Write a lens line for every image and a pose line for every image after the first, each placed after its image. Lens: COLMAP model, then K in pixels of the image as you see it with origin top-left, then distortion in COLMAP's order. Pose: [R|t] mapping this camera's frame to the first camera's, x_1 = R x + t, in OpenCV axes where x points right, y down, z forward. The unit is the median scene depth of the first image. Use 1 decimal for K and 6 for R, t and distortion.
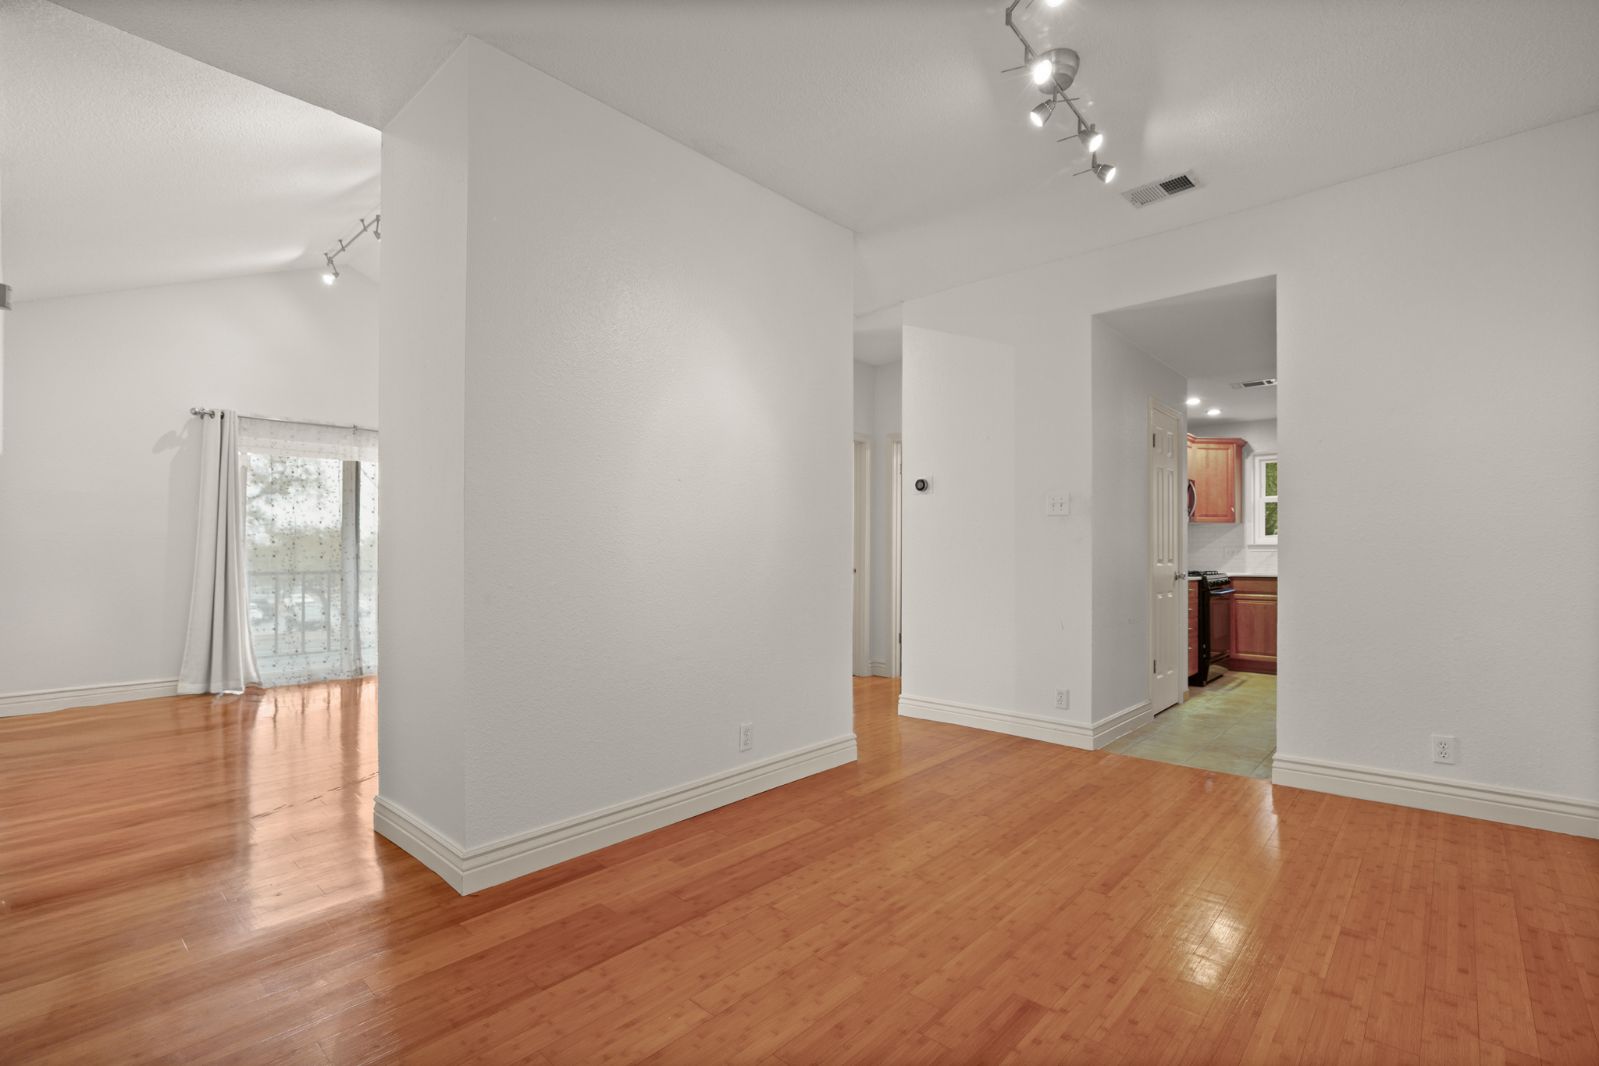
lens RADIAL K [[731.2, 0, 833.3], [0, 731.2, 540.5], [0, 0, 1]] dist [-0.010018, 0.001304]
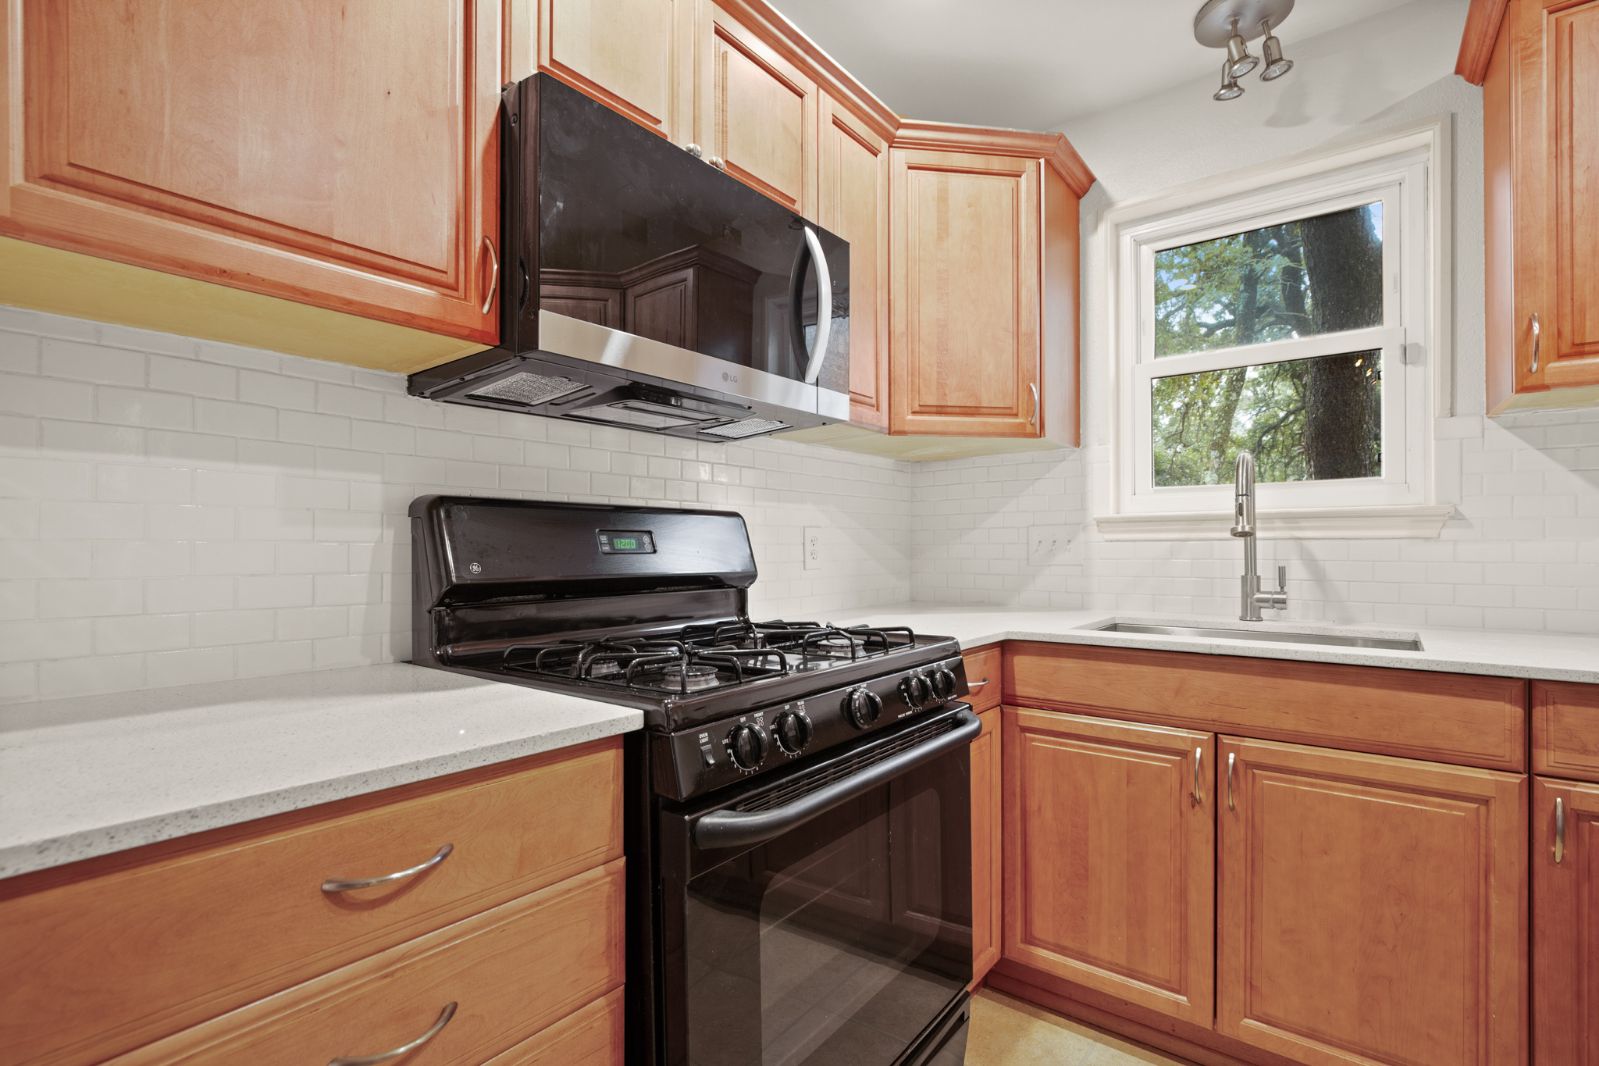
lens RADIAL K [[731.2, 0, 804.8], [0, 731.2, 542.5], [0, 0, 1]] dist [-0.010018, 0.001304]
pose [[0.998975, -0.000952, 0.045247, 0.800308], [0.000435, 0.999934, 0.011447, 0.022775], [-0.045254, -0.011415, 0.998910, 1.294415]]
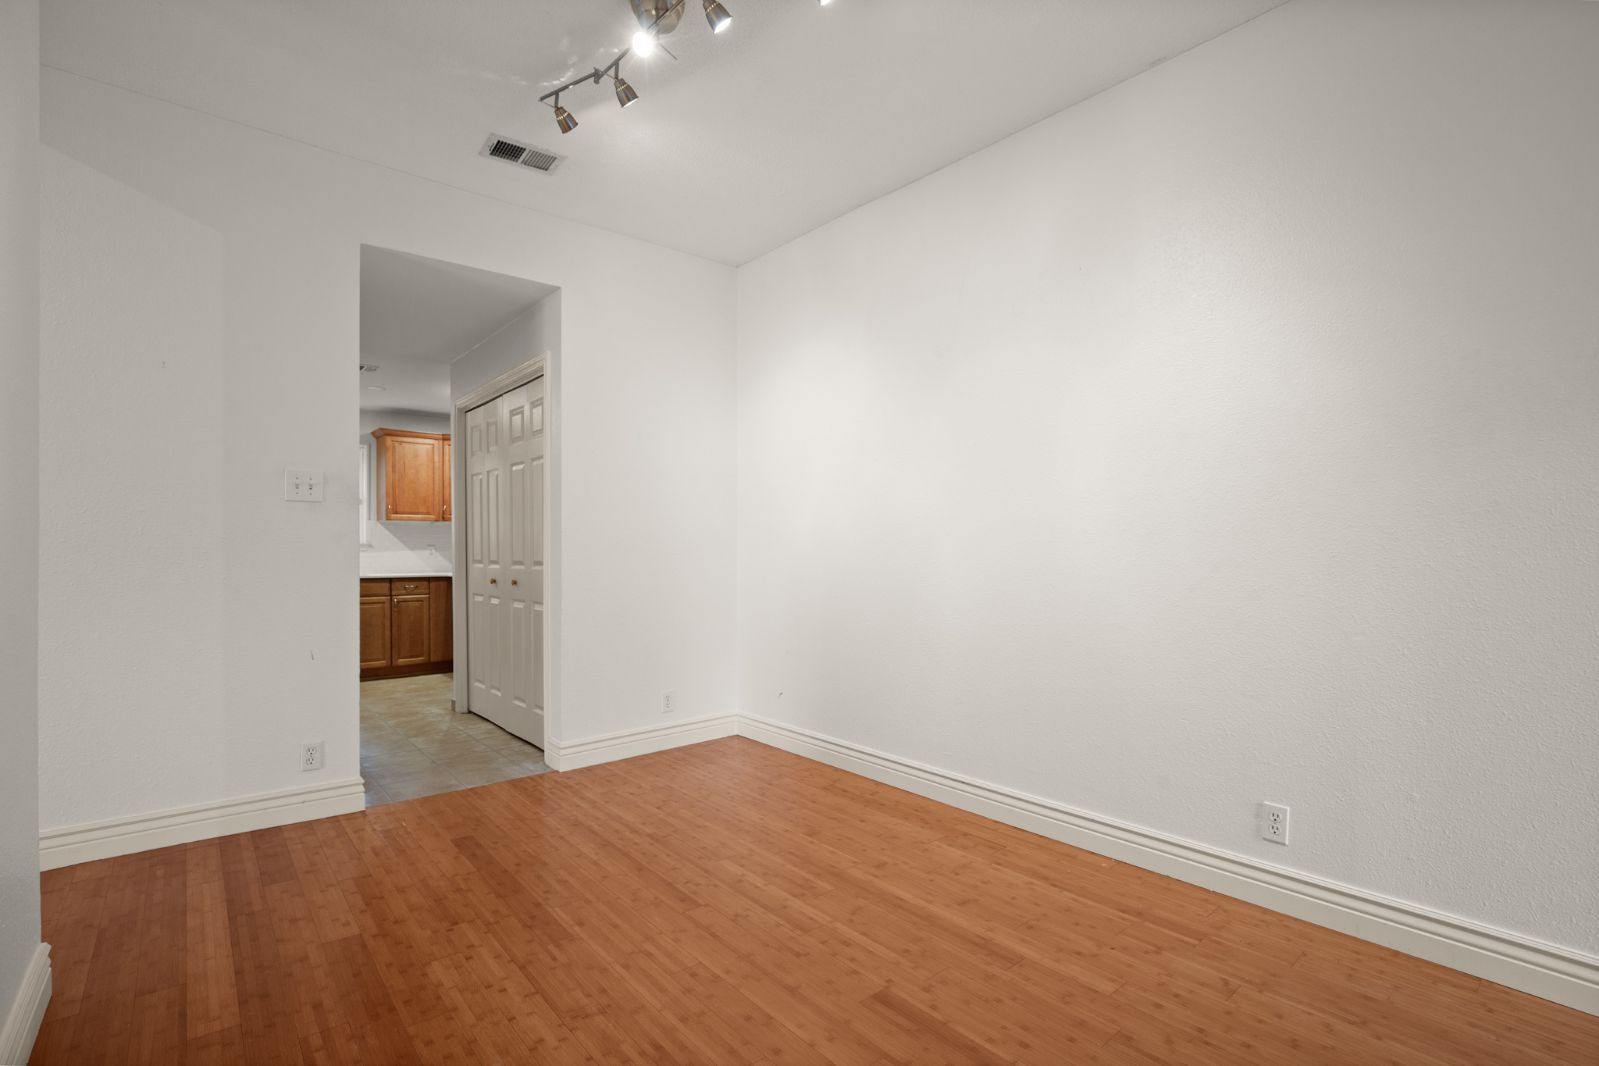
lens RADIAL K [[733.7, 0, 816.0], [0, 733.7, 557.5], [0, 0, 1]] dist [-0.011183, 0.000552]
pose [[0.154244, -0.012567, 0.987953, -0.326209], [-0.010886, 0.999837, 0.014418, 0.004512], [-0.987973, -0.012979, 0.154082, 0.411546]]
